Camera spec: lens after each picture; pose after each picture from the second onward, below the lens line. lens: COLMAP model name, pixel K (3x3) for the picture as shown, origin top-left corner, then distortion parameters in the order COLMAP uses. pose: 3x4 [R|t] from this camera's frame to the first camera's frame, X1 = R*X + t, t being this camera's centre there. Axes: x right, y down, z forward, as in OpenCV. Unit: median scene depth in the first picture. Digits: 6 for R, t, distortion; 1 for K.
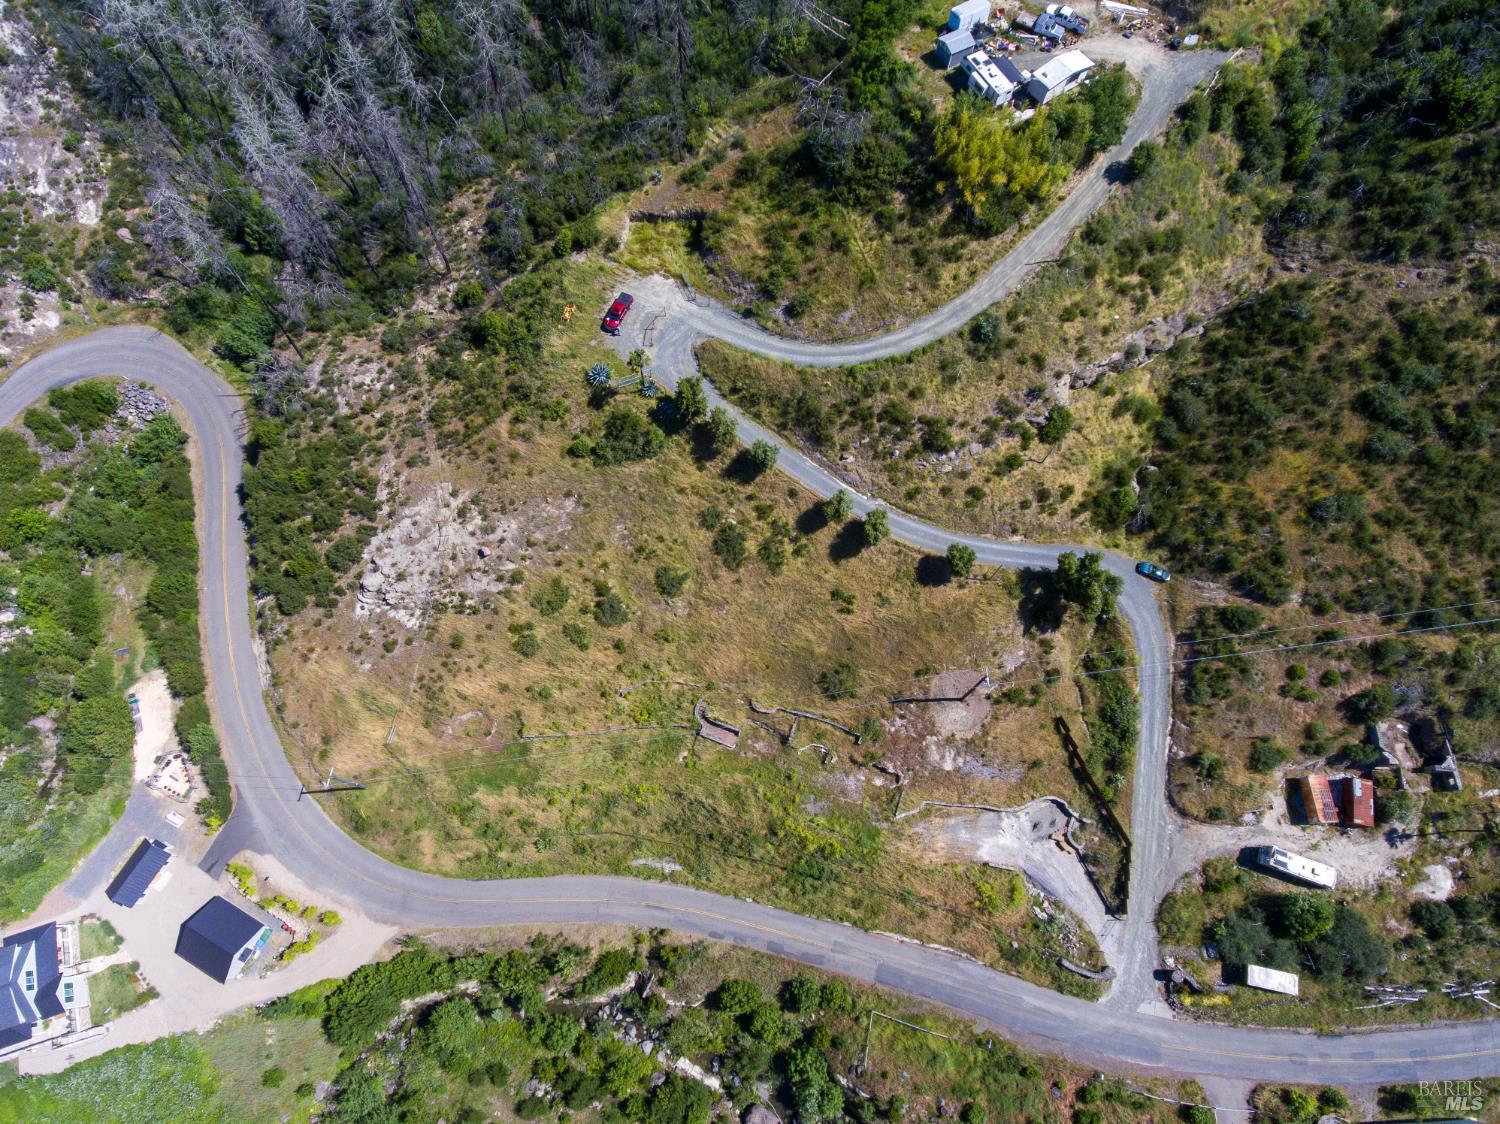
lens RADIAL K [[898.4, 0, 732.6], [0, 898.4, 557.3], [0, 0, 1]] dist [-0.004454, 0.001165]
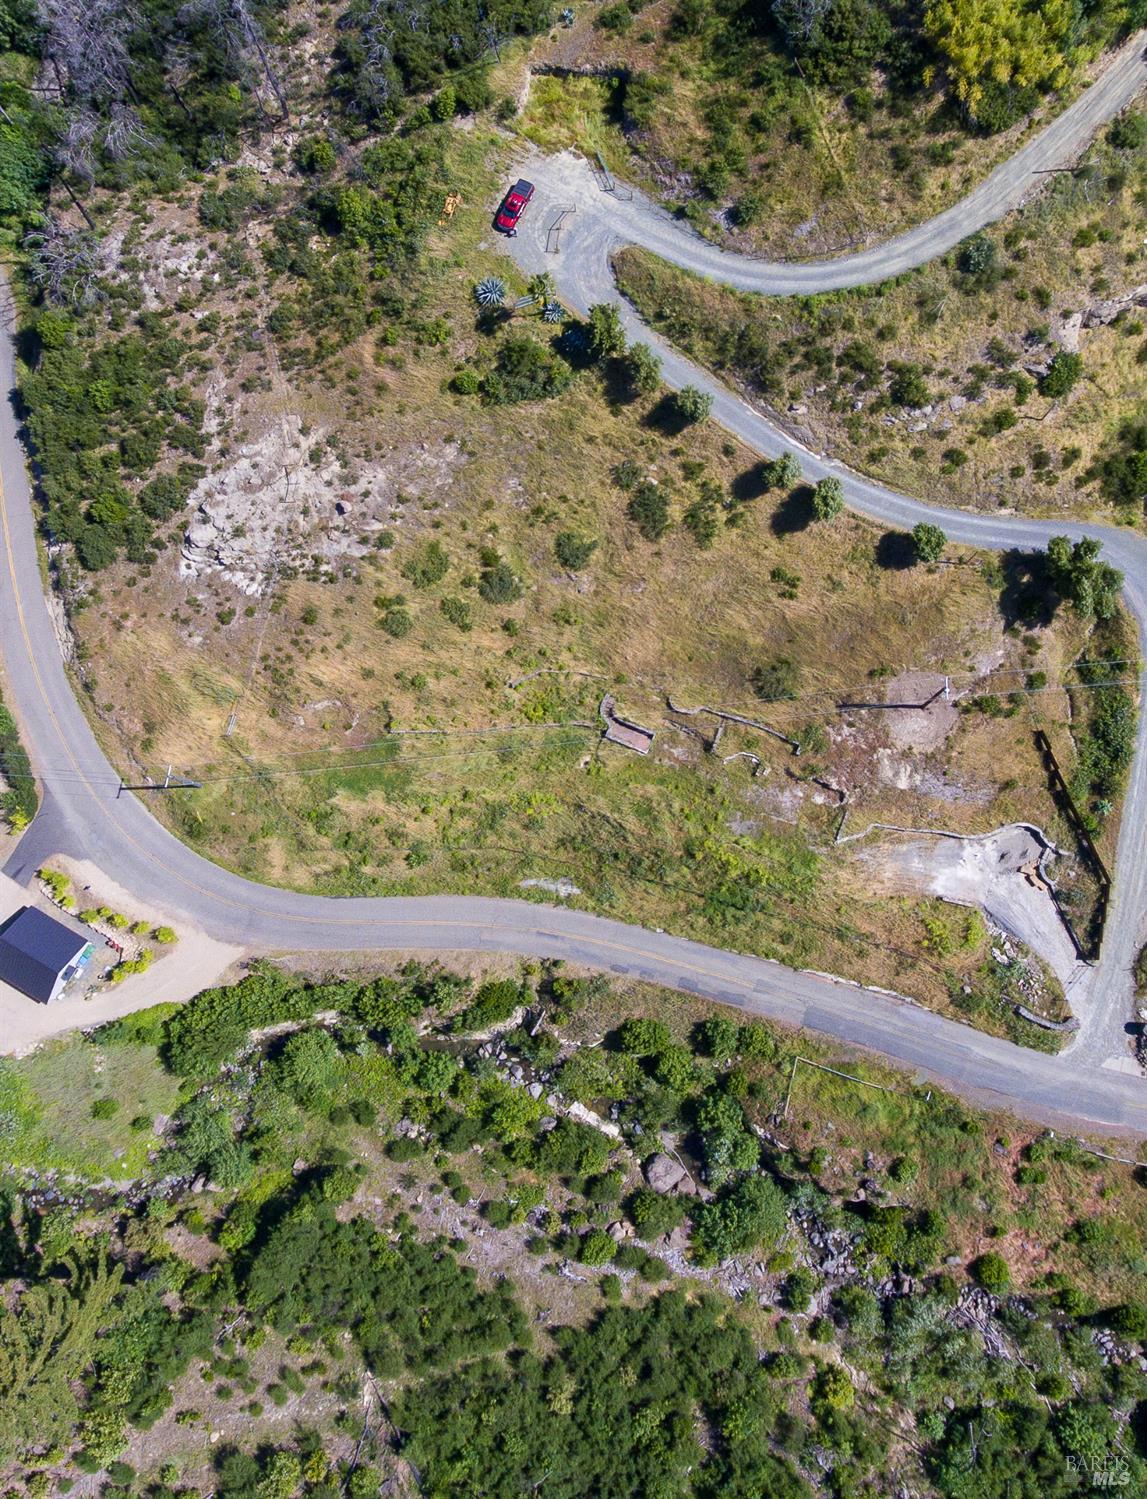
lens RADIAL K [[1502.2, 0, 655.1], [0, 1502.2, 590.9], [0, 0, 1]] dist [-0.008068, 0.000000]
pose [[0.999534, 0.030510, -0.001278, 0.006629], [-0.029980, 0.988420, 0.148750, -0.144883], [0.005801, -0.148643, 0.988874, -0.352060]]
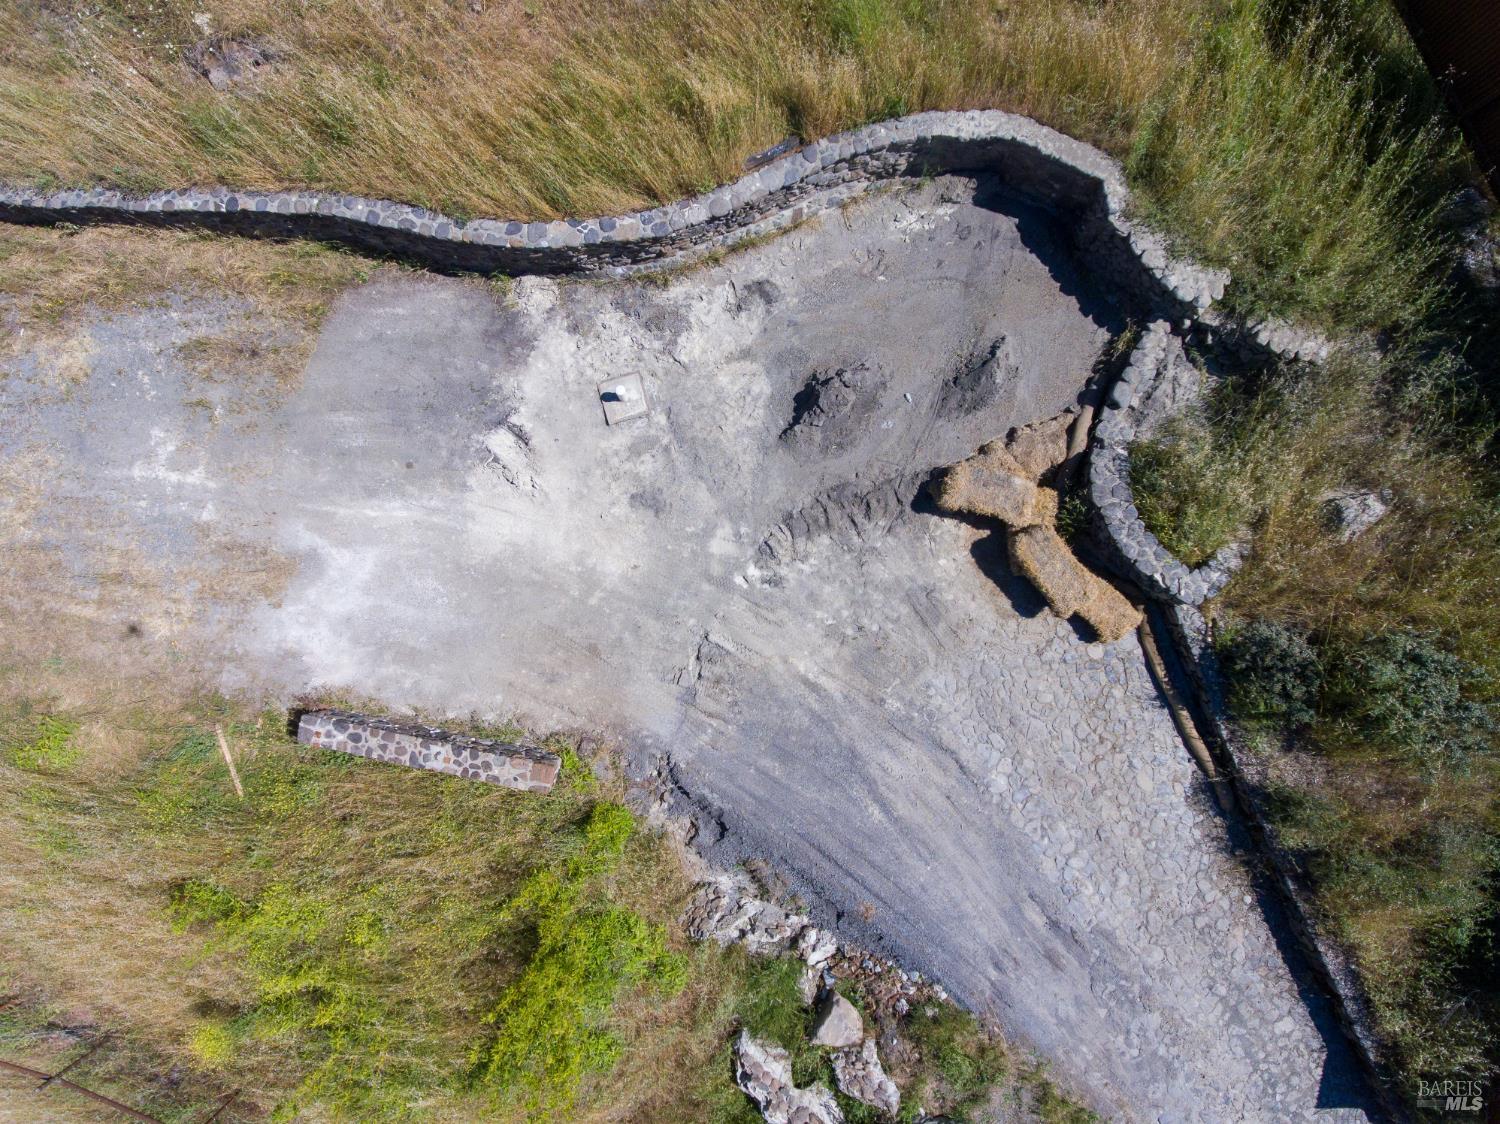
lens RADIAL K [[877.8, 0, 735.6], [0, 877.8, 575.9], [0, 0, 1]] dist [-0.005325, 0.000834]
pose [[0.999752, 0.007804, -0.020847, 0.329340], [-0.000762, 0.947980, 0.318329, 0.284403], [0.022247, -0.318235, 0.947751, 0.886311]]
